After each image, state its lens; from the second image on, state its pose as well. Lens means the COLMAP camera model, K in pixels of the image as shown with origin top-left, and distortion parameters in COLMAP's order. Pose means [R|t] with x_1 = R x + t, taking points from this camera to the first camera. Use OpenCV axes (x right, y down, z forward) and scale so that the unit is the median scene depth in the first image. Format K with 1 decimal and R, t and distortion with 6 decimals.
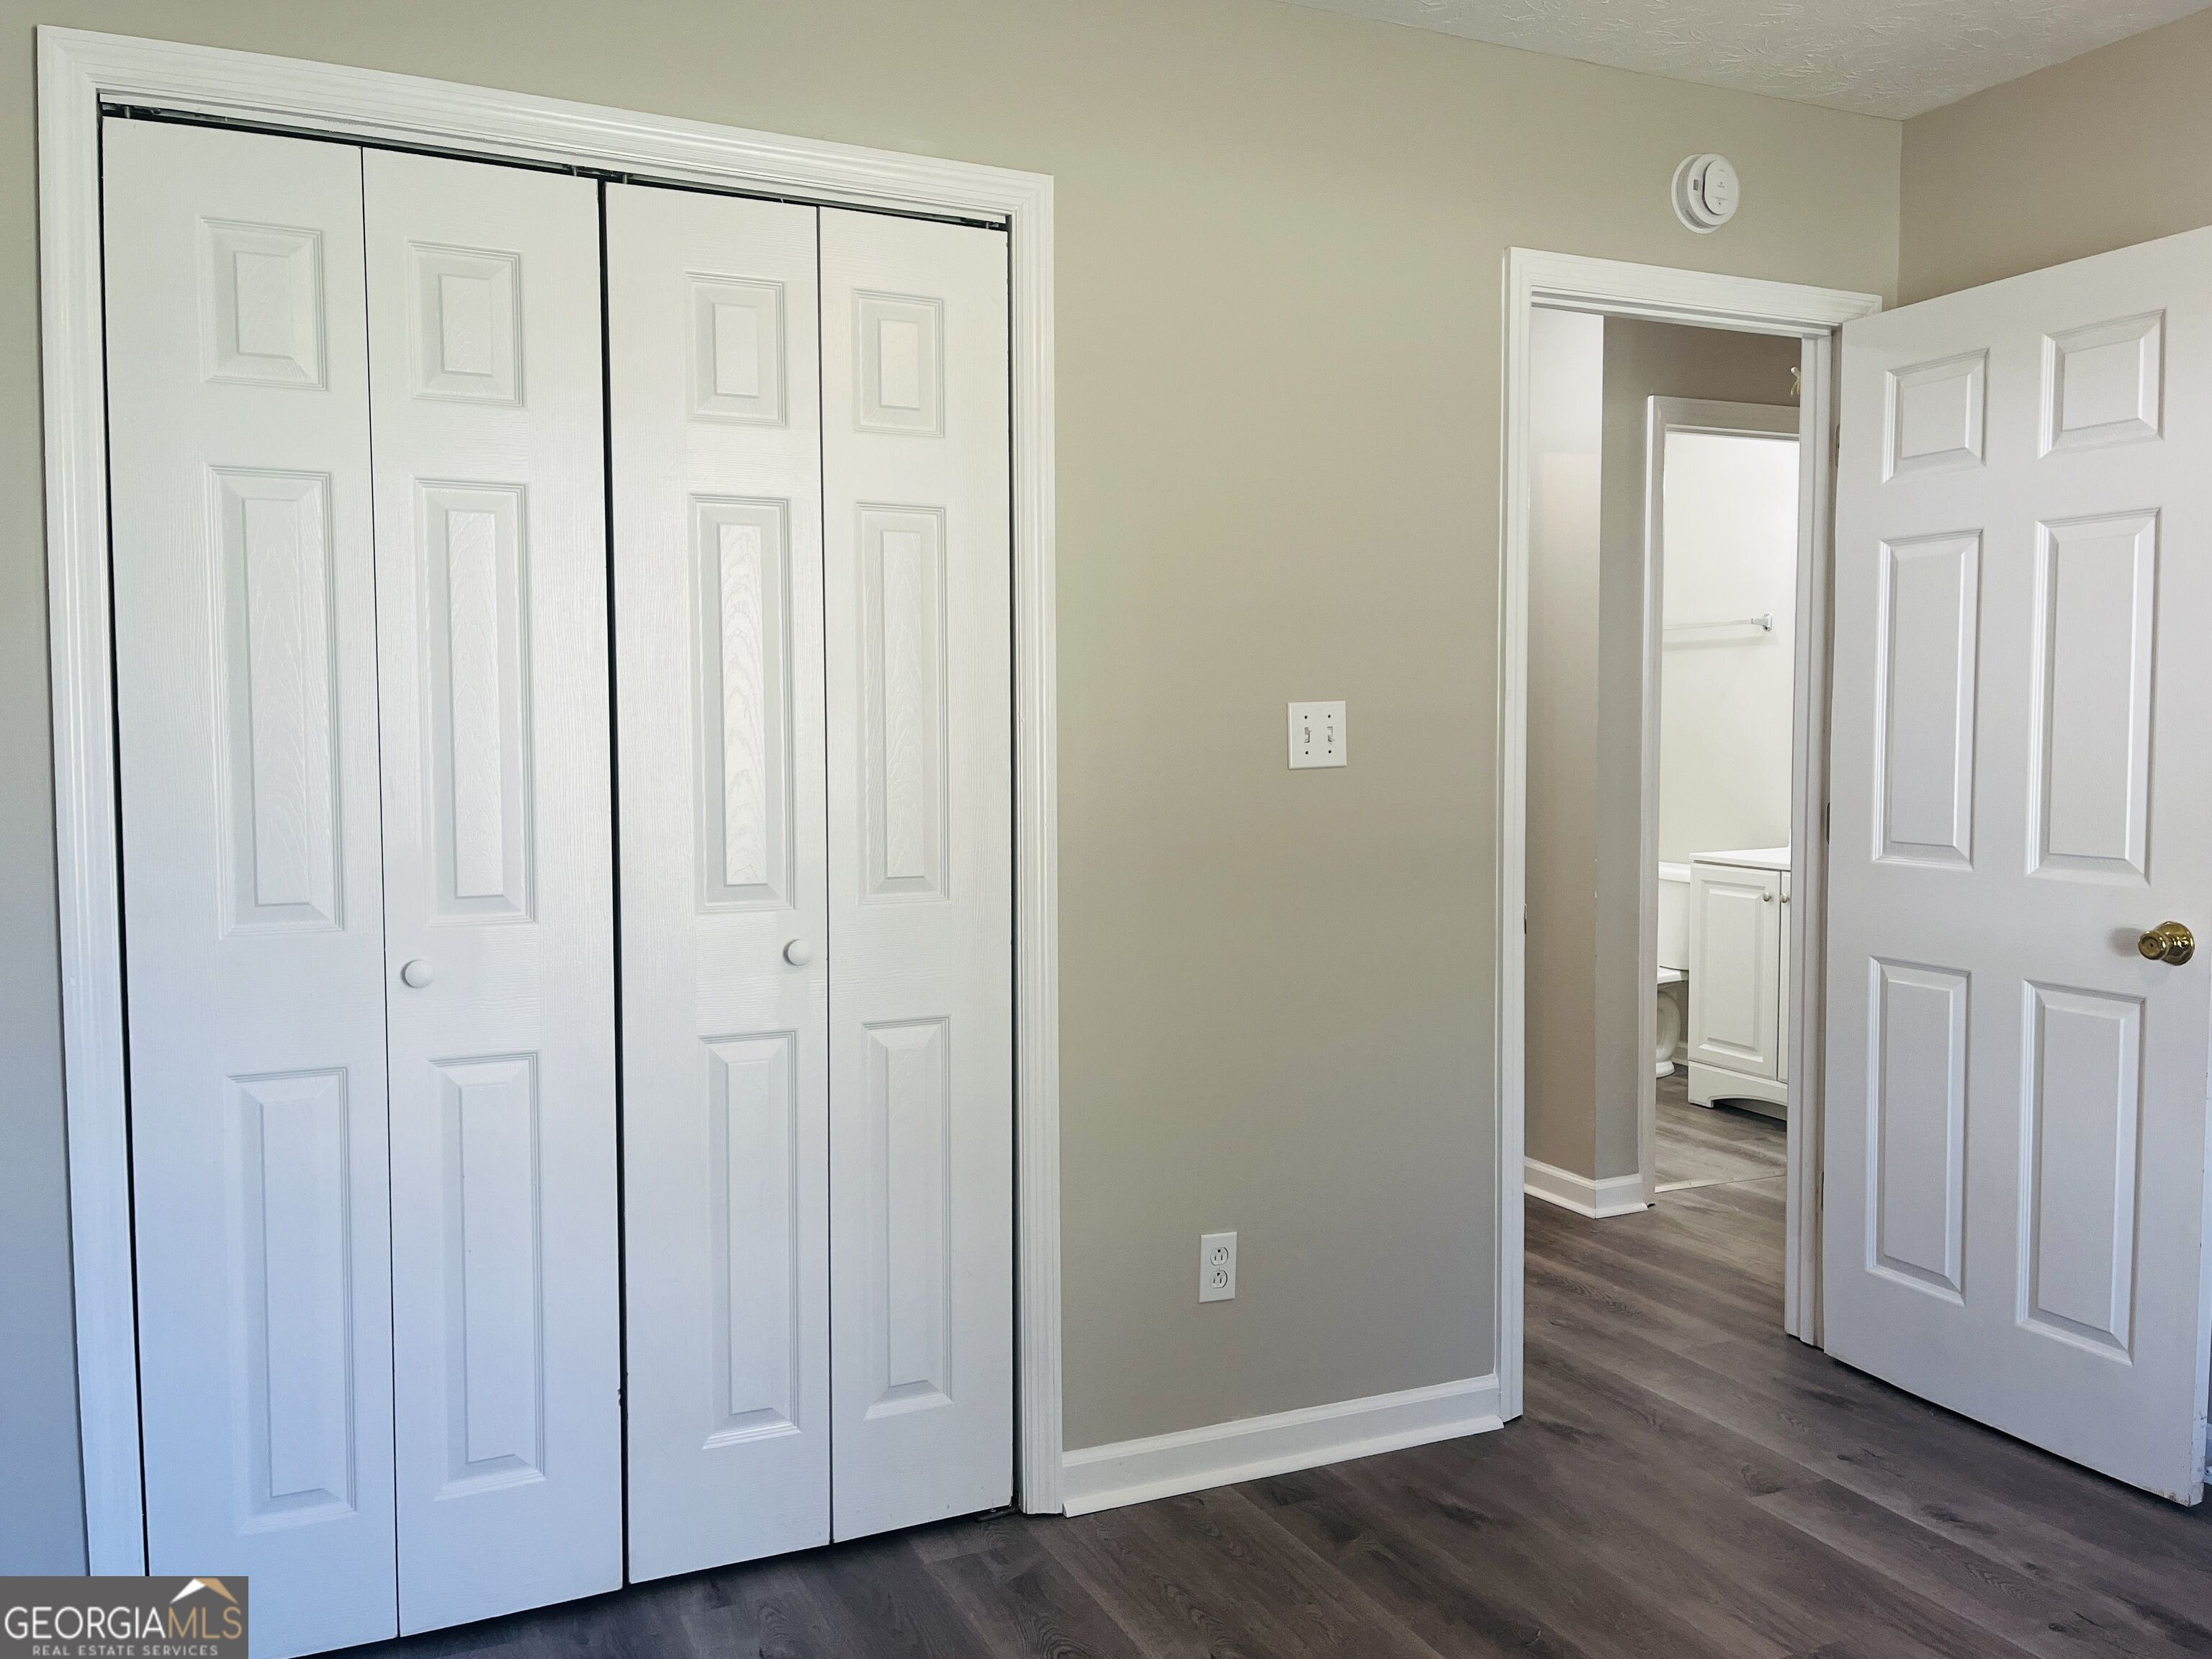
lens RADIAL K [[1716.7, 0, 1098.8], [0, 1716.7, 813.0], [0, 0, 1]] dist [0.080063, -0.104730]
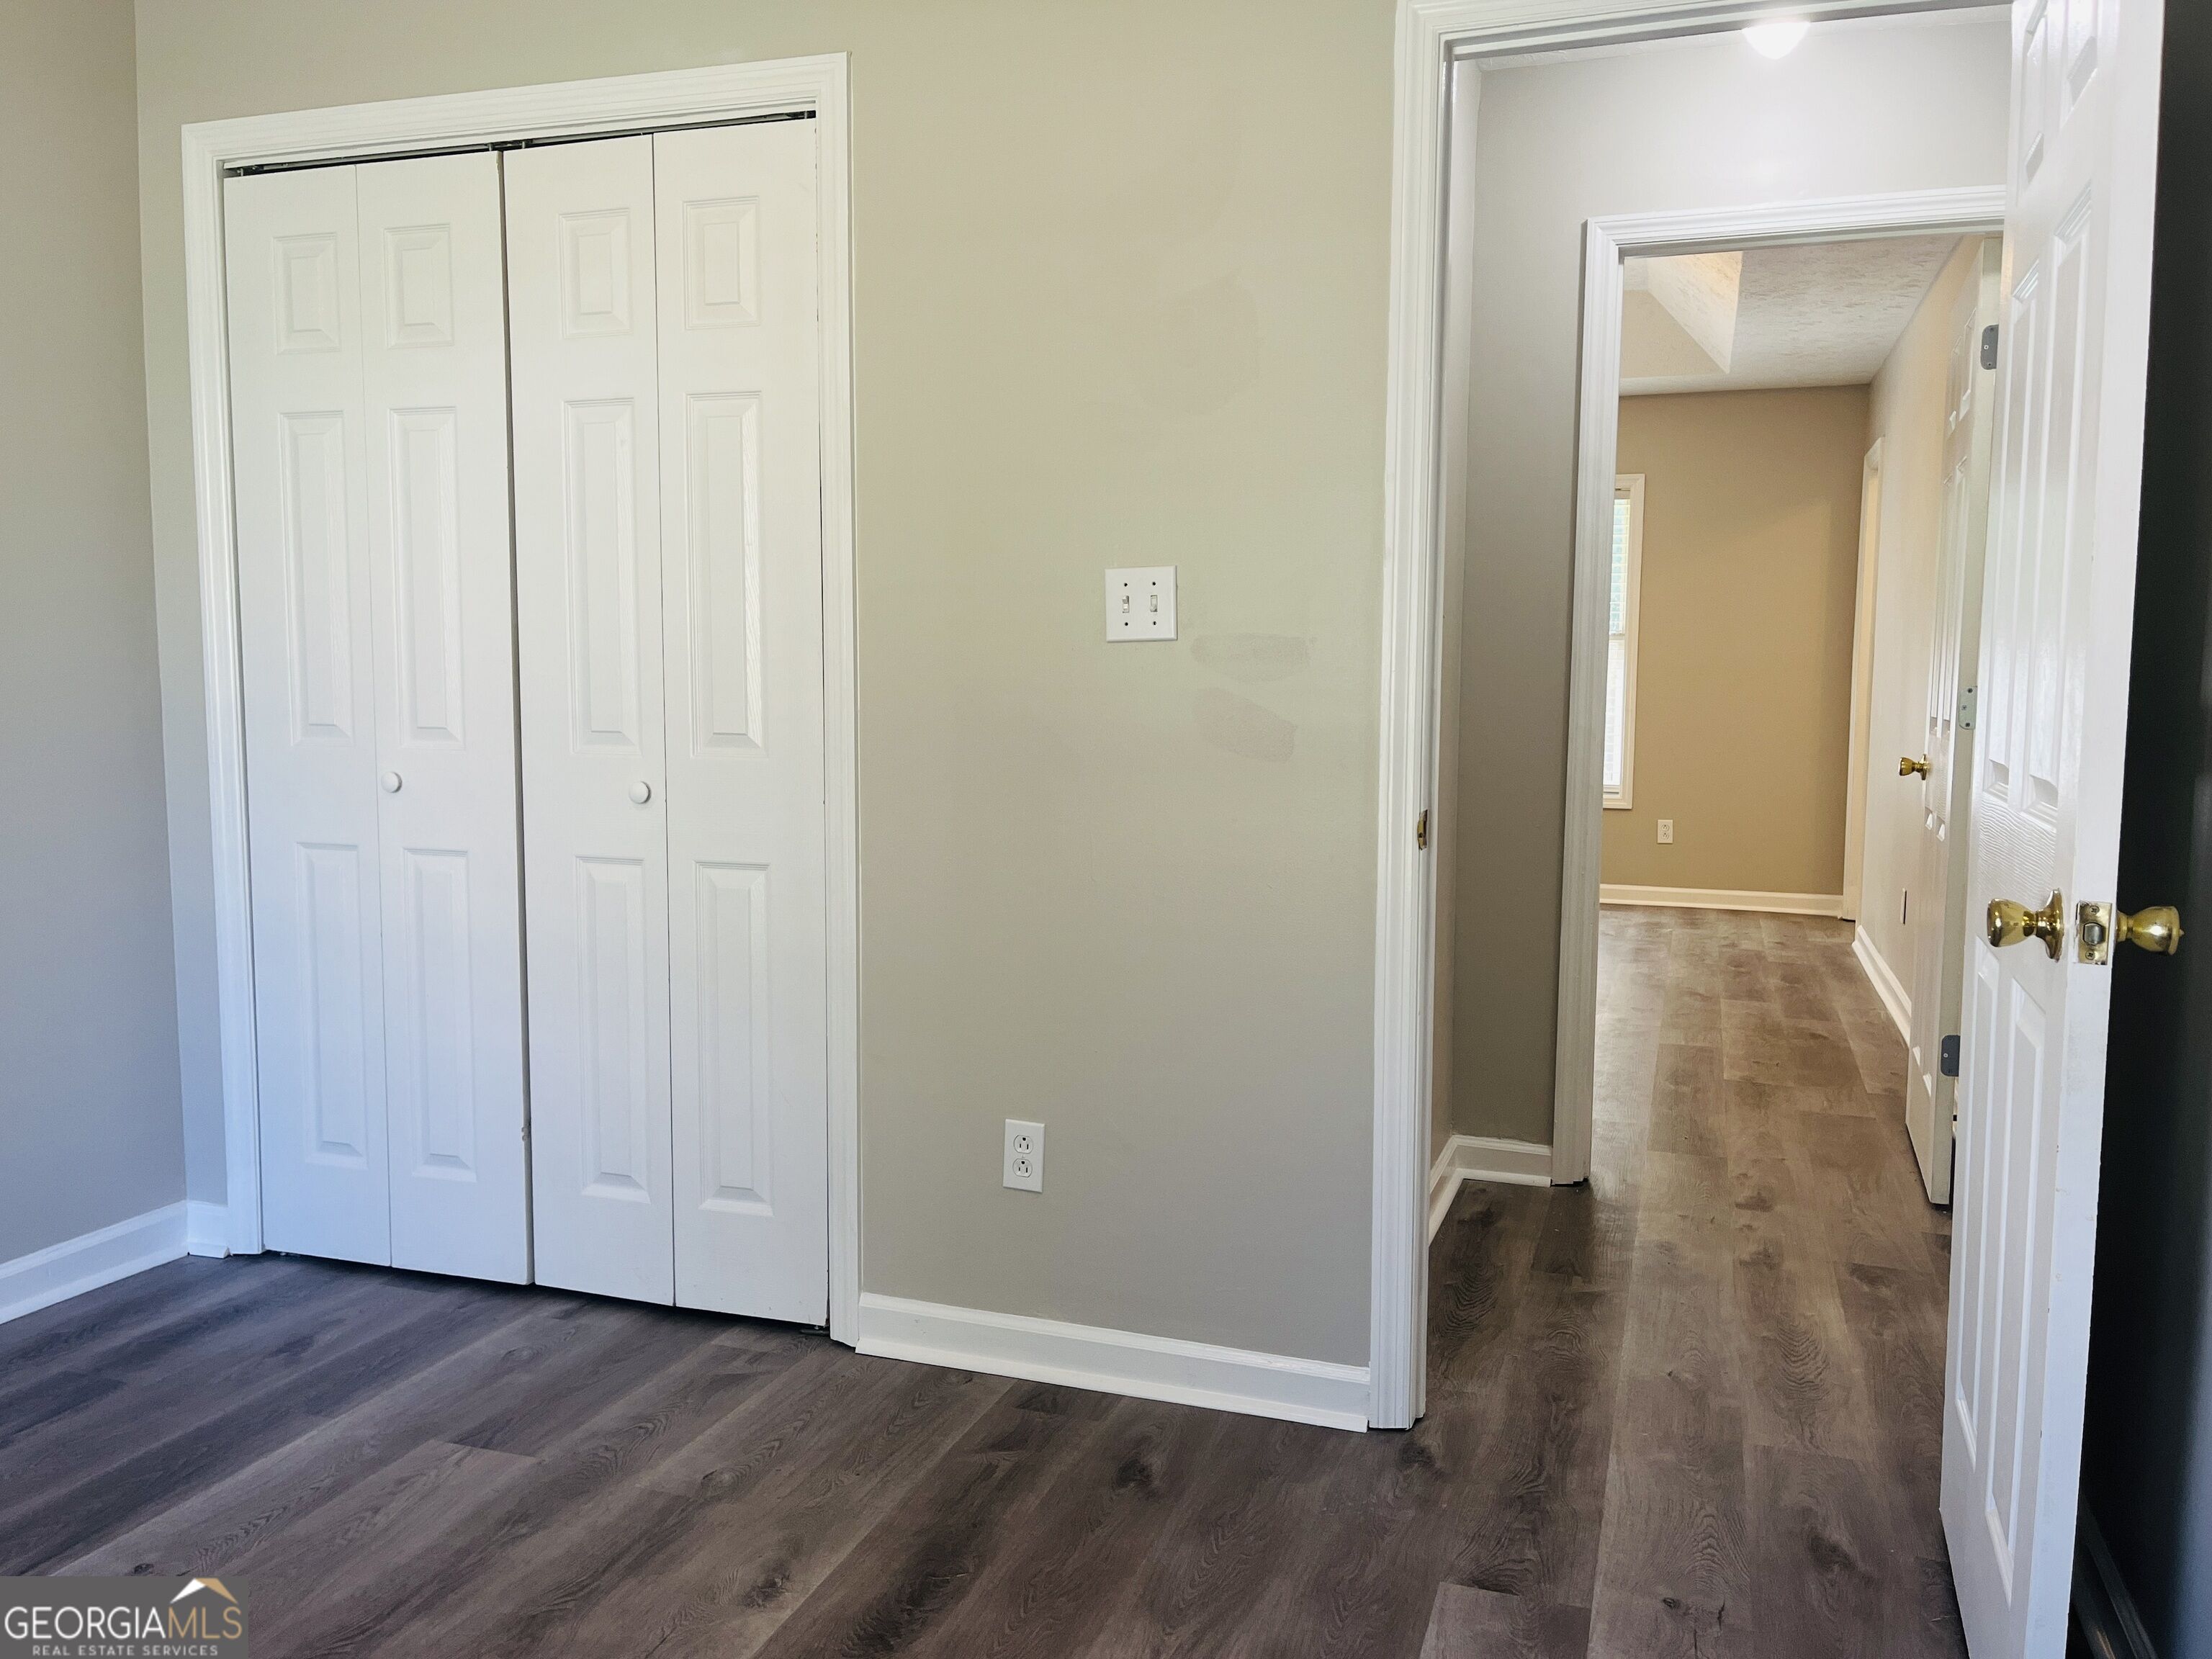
lens RADIAL K [[1716.7, 0, 1098.8], [0, 1716.7, 813.0], [0, 0, 1]] dist [0.080063, -0.104730]
pose [[0.723504, 0.066776, -0.687082, 0.788196], [-0.044932, 0.997755, 0.049656, 0.021817], [0.688856, -0.005054, 0.724881, 0.344256]]
